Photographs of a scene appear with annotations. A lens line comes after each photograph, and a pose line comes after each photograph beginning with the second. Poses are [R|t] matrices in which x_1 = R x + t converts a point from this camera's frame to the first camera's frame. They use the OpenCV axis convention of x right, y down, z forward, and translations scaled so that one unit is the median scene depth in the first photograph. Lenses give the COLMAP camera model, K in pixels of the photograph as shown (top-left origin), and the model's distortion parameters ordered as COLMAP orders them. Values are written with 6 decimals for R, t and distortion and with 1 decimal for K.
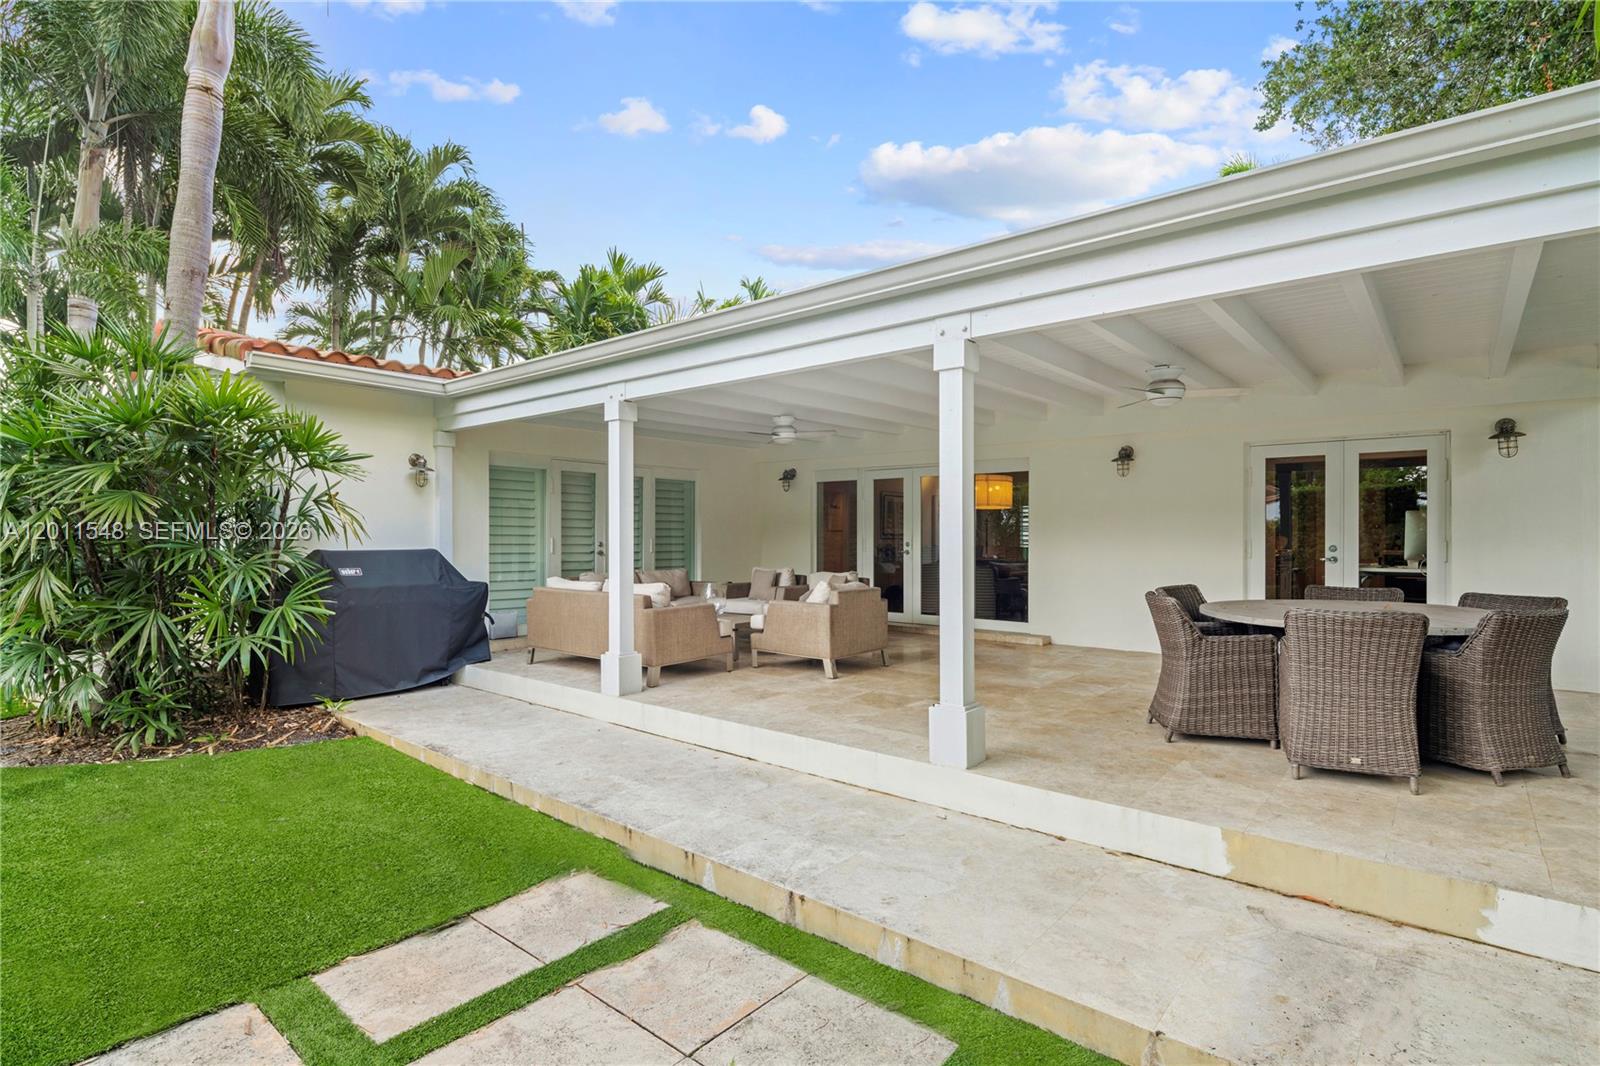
lens RADIAL K [[775.7, 0, 794.6], [0, 775.7, 535.7], [0, 0, 1]] dist [0.000232, -0.000993]
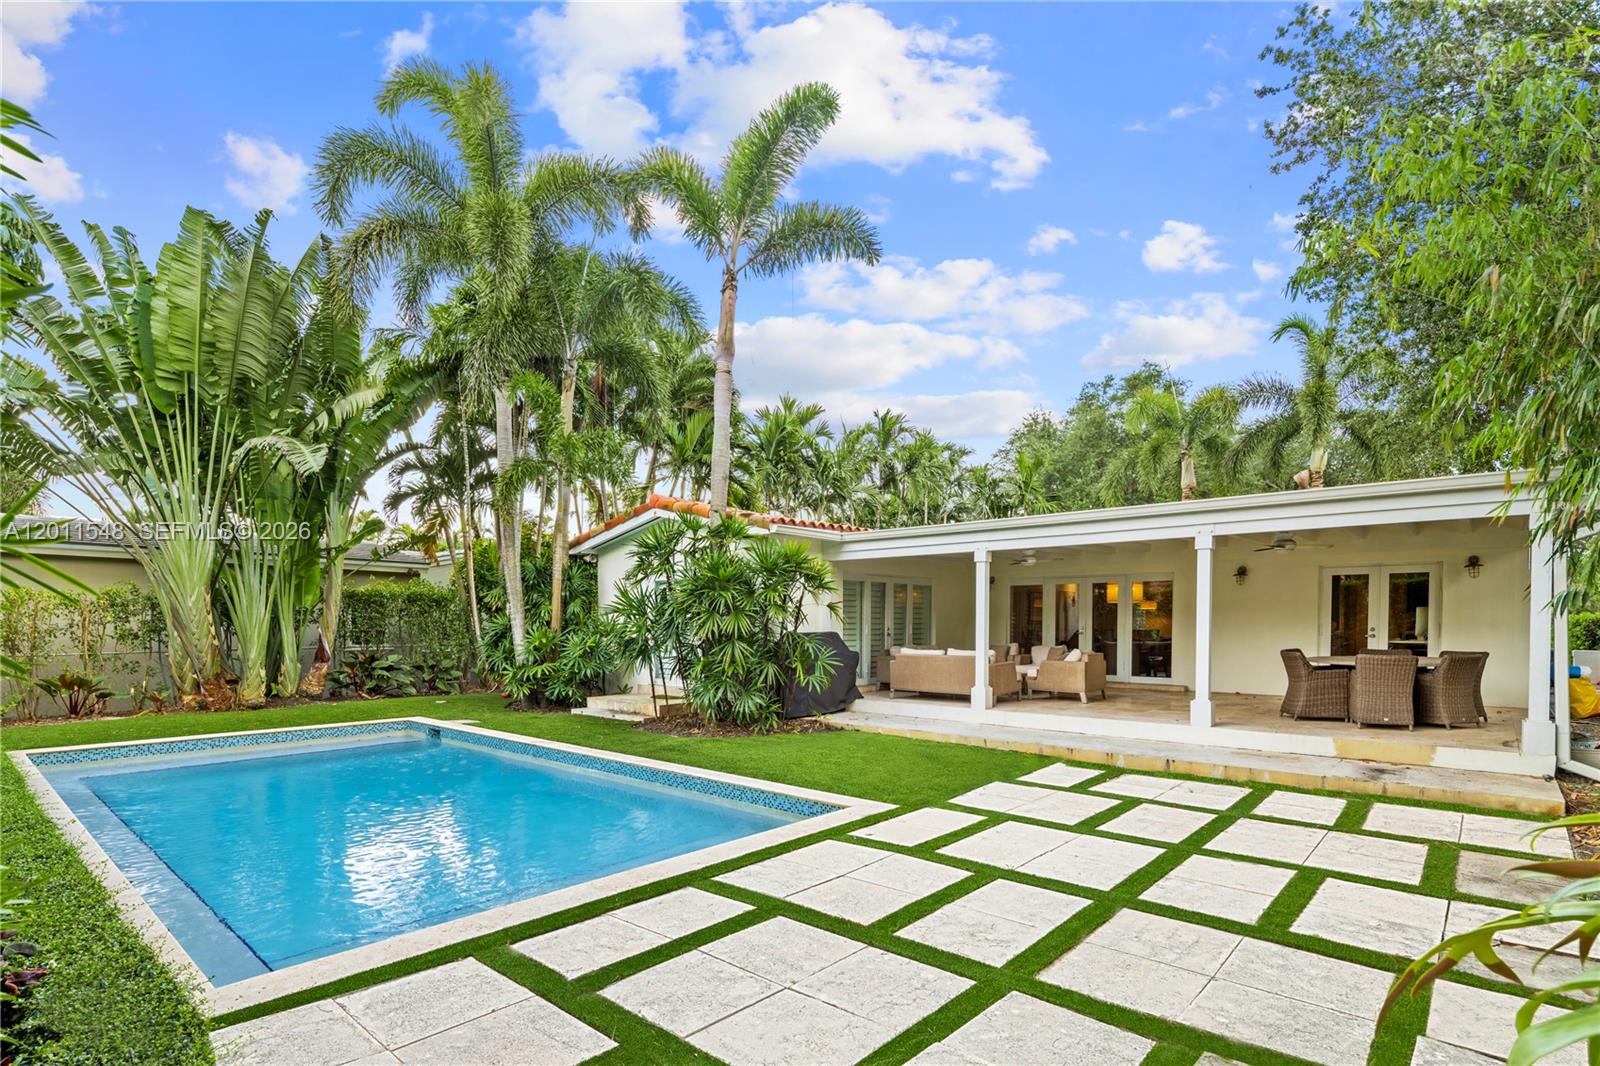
lens RADIAL K [[783.9, 0, 793.9], [0, 783.9, 641.2], [0, 0, 1]] dist [0.000628, -0.000268]
pose [[0.999826, -0.003610, -0.018278, -0.541043], [0.004073, 0.999671, 0.025335, -0.006432], [0.018180, -0.025406, 0.999512, -0.738379]]
